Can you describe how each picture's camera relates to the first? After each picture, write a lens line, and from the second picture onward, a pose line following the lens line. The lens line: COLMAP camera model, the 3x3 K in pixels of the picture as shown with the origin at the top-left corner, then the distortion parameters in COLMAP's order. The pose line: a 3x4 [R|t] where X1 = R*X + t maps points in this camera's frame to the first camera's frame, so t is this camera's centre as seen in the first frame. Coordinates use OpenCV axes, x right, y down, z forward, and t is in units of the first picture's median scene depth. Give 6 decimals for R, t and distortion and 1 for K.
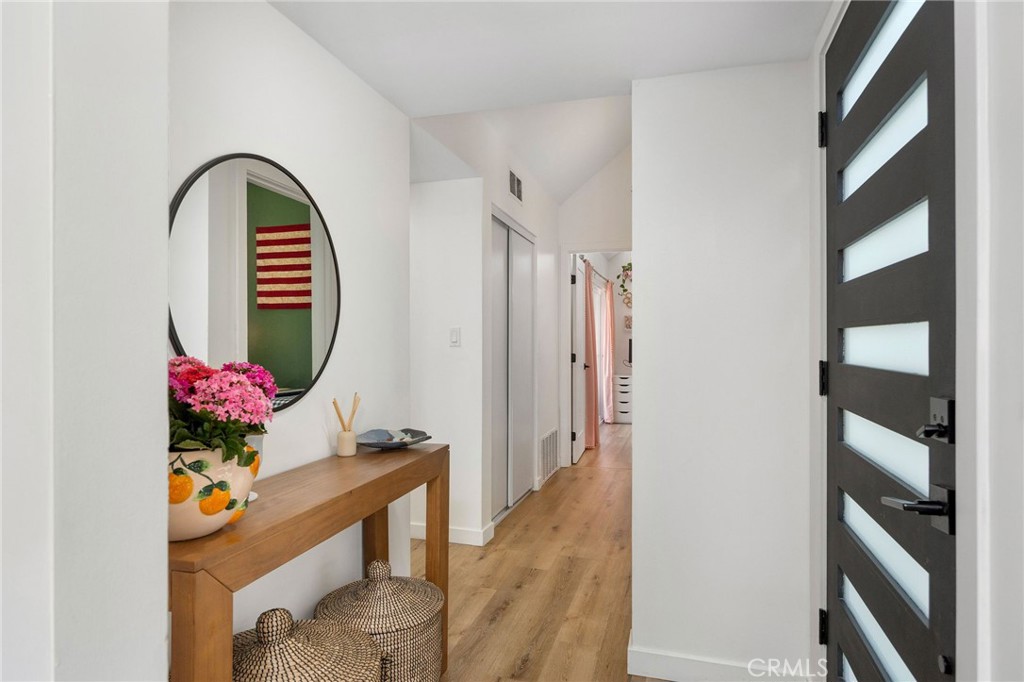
lens RADIAL K [[561.8, 0, 512.0], [0, 561.8, 341.0], [0, 0, 1]] dist [-0.000050, -0.000214]
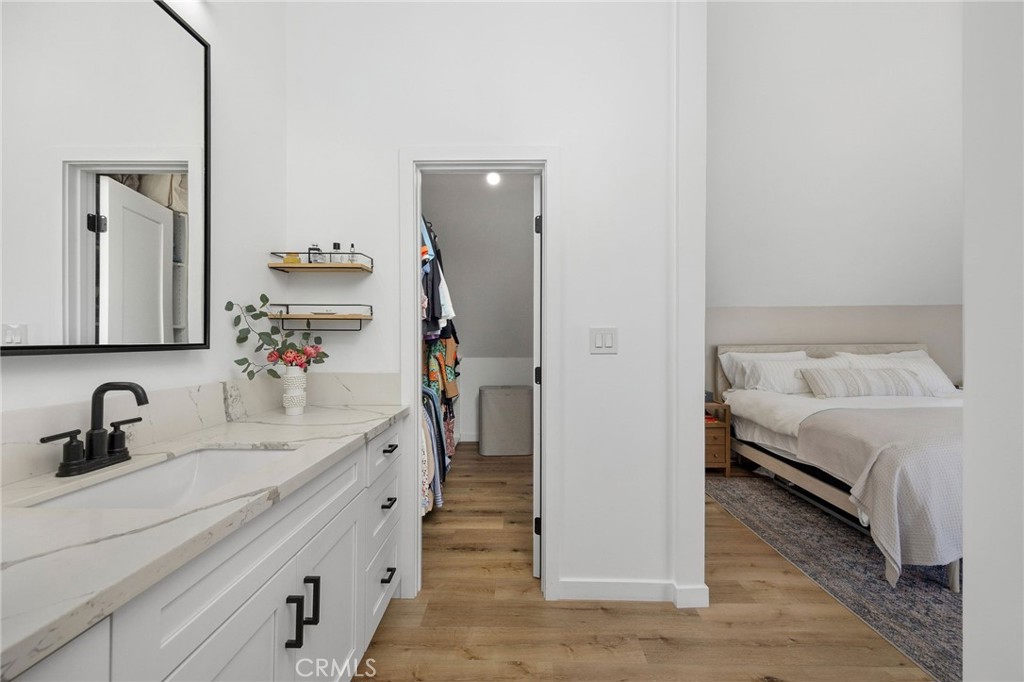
lens RADIAL K [[411.5, 0, 512.0], [0, 411.5, 341.0], [0, 0, 1]] dist [0.001985, 0.000147]
pose [[-0.271520, -0.003189, 0.962428, -0.555681], [0.001444, 0.999992, 0.003721, -0.008229], [-0.962432, 0.002400, -0.271513, 1.180540]]
